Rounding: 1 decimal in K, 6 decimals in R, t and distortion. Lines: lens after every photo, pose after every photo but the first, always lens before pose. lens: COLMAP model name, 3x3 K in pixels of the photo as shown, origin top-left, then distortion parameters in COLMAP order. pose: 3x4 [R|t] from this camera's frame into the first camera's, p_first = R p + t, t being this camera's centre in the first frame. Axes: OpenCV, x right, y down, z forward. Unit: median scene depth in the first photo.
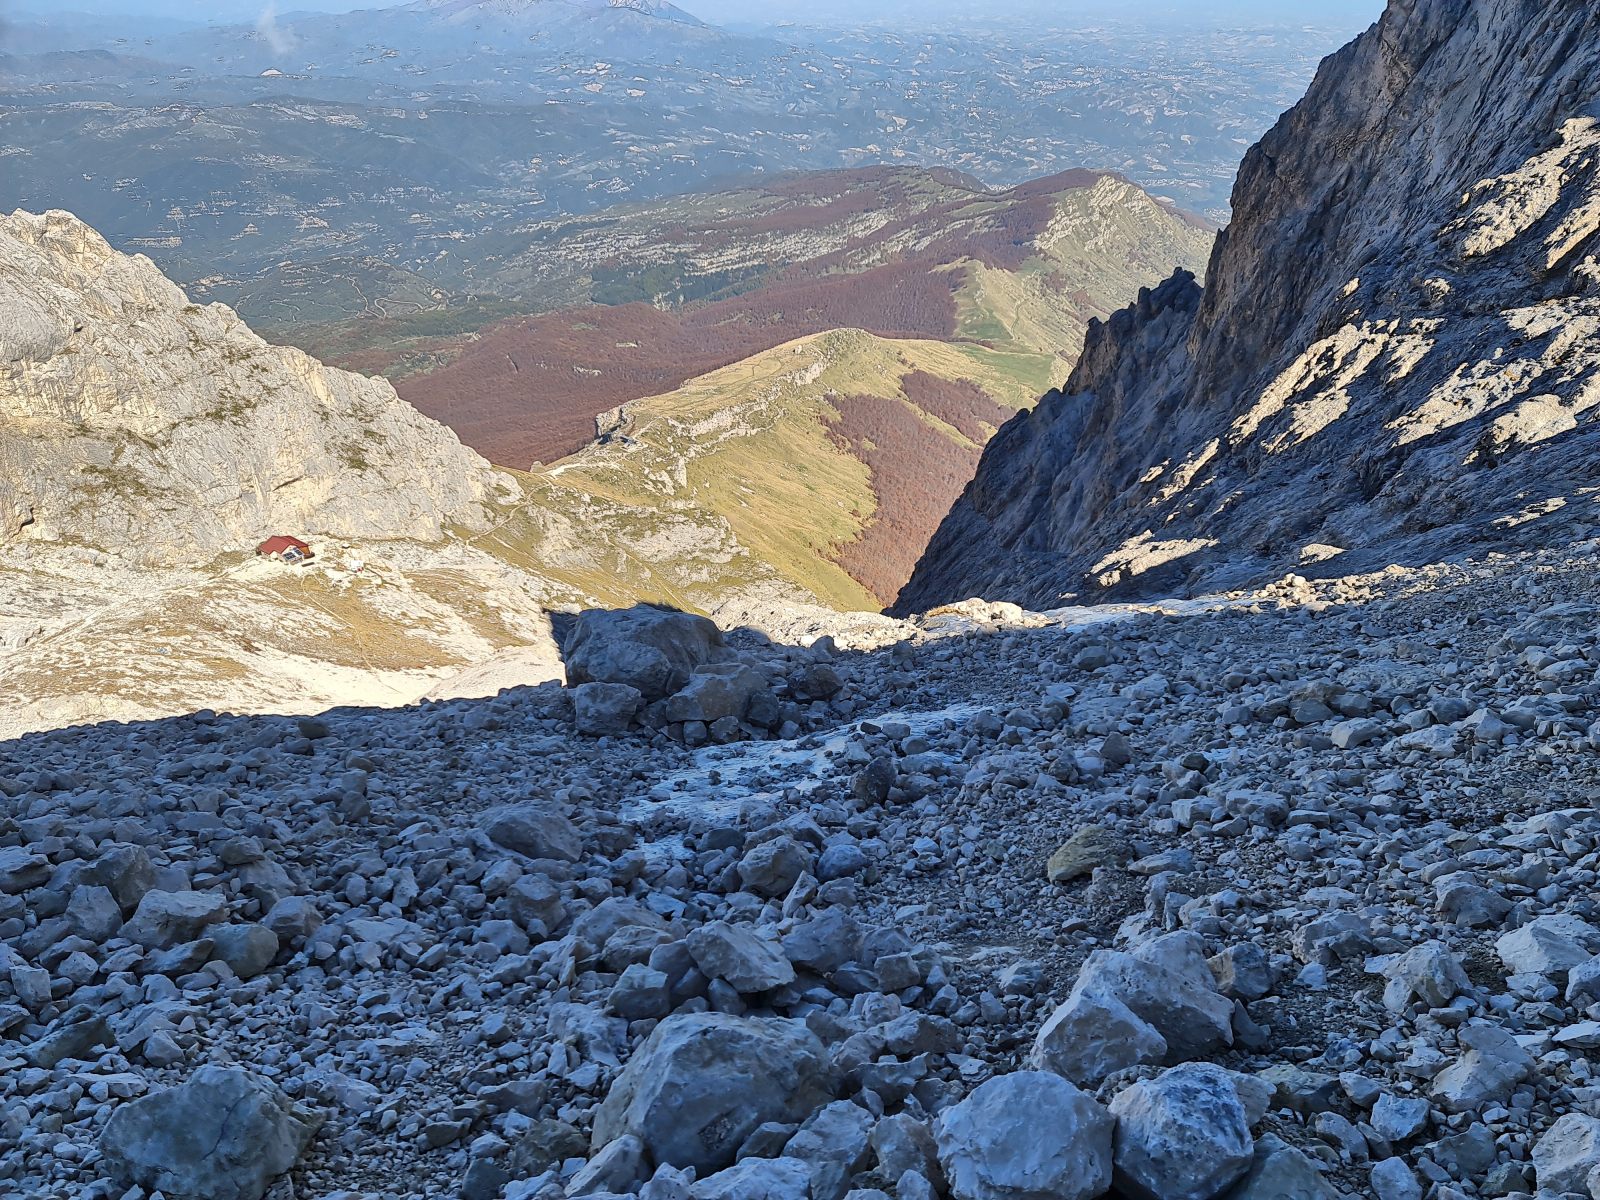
lens RADIAL K [[1148.3, 0, 809.4], [0, 1148.3, 608.0], [0, 0, 1]] dist [0.130923, -0.117060]
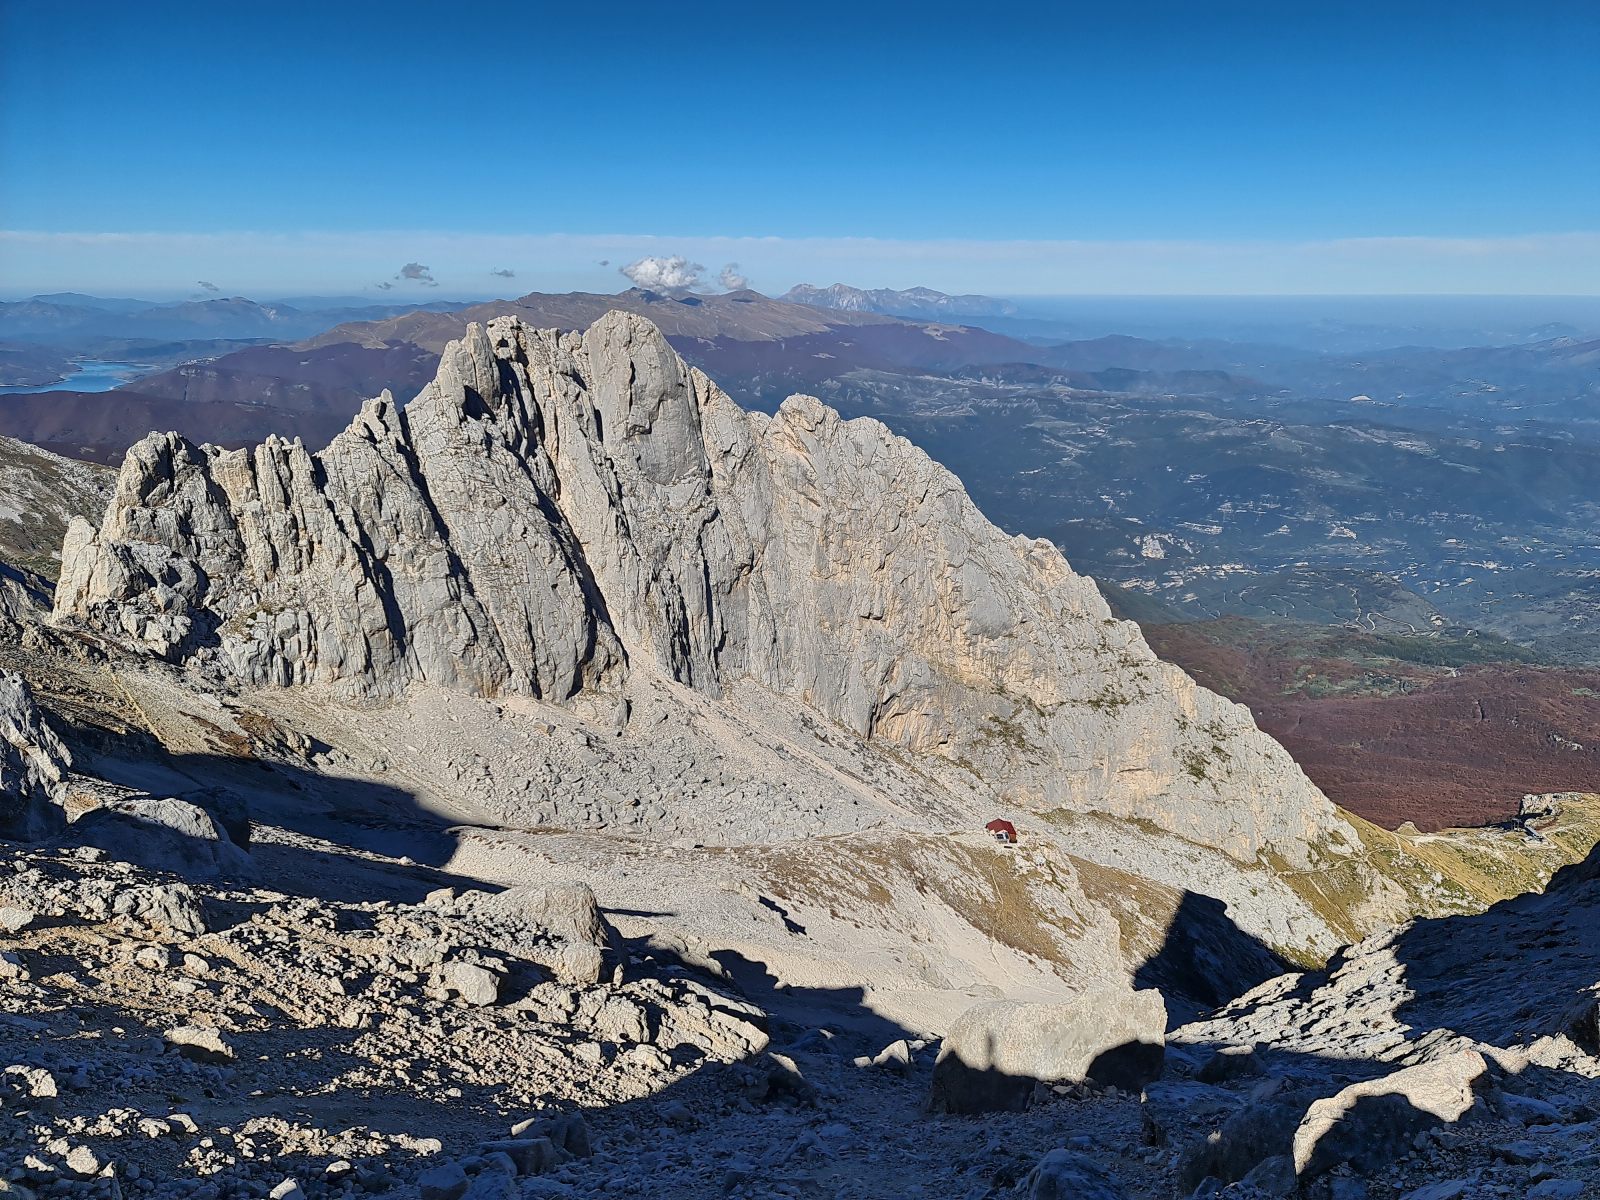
lens RADIAL K [[1148.3, 0, 809.4], [0, 1148.3, 608.0], [0, 0, 1]] dist [0.130923, -0.117060]
pose [[0.671898, 0.208276, -0.710756, 0.108720], [-0.372077, 0.924681, -0.080772, -0.034014], [0.640400, 0.318726, 0.698786, -0.062444]]
